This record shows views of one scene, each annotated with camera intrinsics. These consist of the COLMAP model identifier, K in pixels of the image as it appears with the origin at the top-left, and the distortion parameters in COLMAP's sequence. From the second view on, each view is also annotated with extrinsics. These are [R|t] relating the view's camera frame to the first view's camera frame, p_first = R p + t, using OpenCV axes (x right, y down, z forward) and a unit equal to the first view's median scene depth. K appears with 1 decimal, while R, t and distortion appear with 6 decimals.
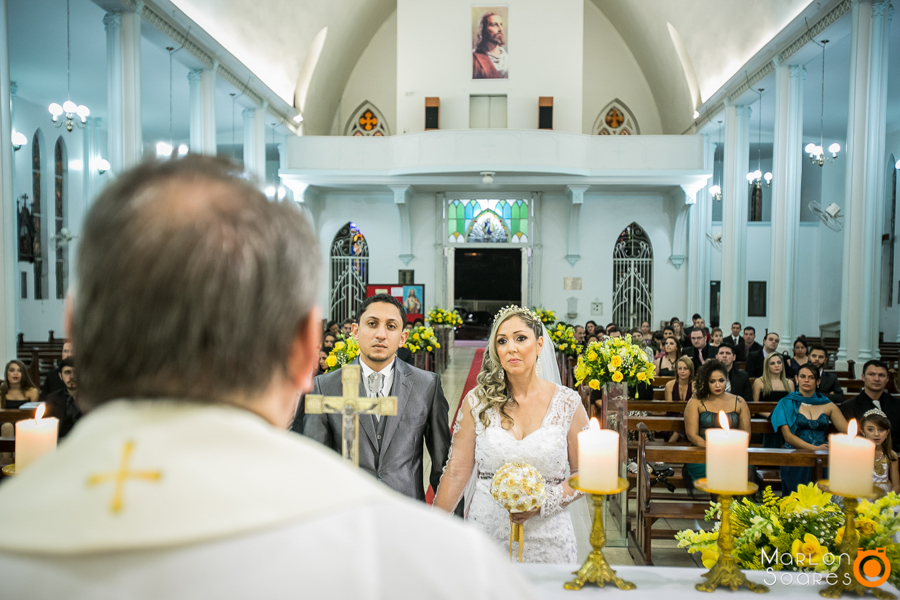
lens RADIAL K [[929.3, 0, 463.0], [0, 929.3, 311.5], [0, 0, 1]] dist [0.017498, 0.000000]
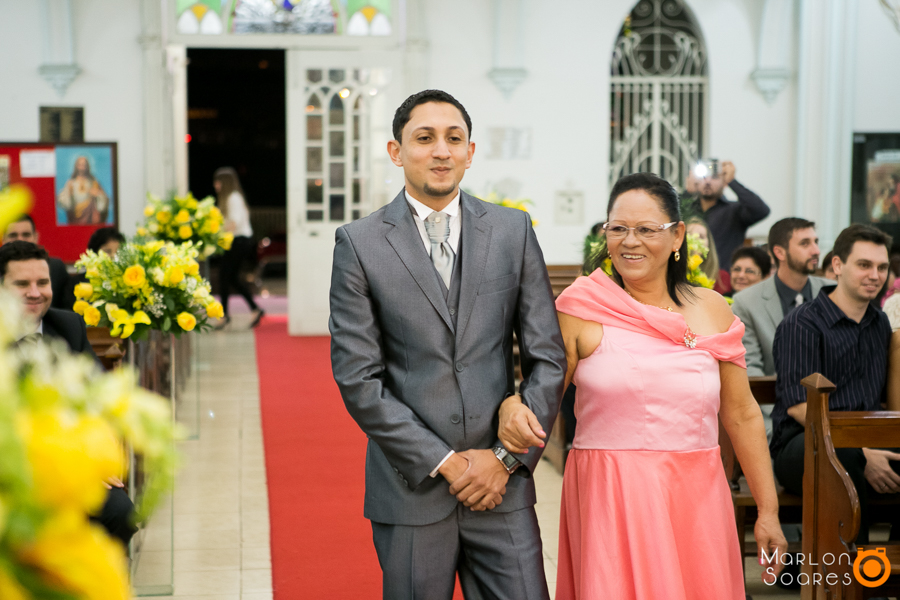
lens RADIAL K [[1729.3, 0, 472.0], [0, 1729.3, 288.6], [0, 0, 1]] dist [0.152296, 0.000000]
pose [[0.983568, -0.020333, 0.179391, -0.026965], [0.015737, 0.999511, 0.027007, 0.010817], [-0.179852, -0.023740, 0.983407, 0.295883]]
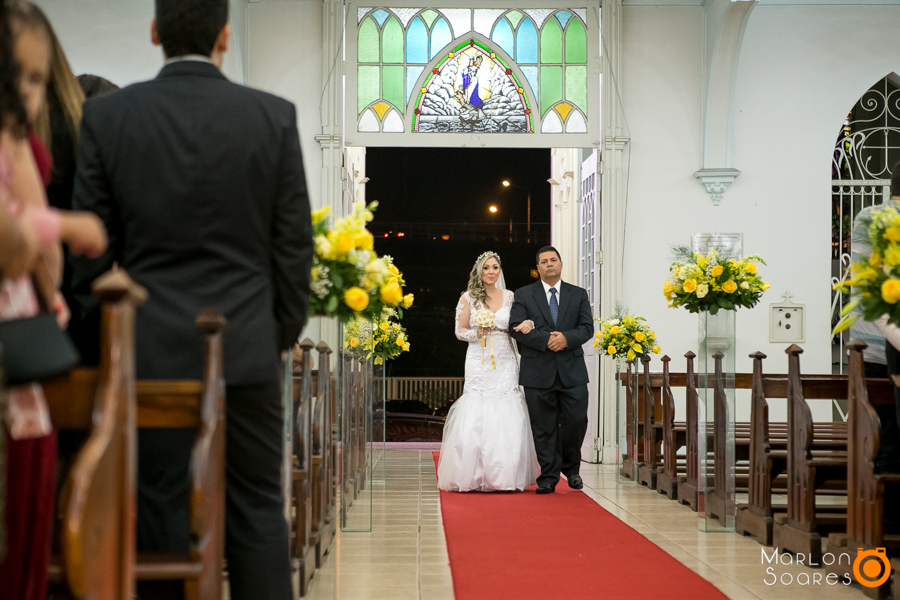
lens RADIAL K [[1774.1, 0, 476.5], [0, 1774.1, 311.2], [0, 0, 1]] dist [0.154504, 0.000000]
pose [[0.996702, -0.001575, 0.081136, -0.025374], [0.007752, 0.997087, -0.075872, 0.041969], [-0.080780, 0.076251, 0.993811, 0.351145]]
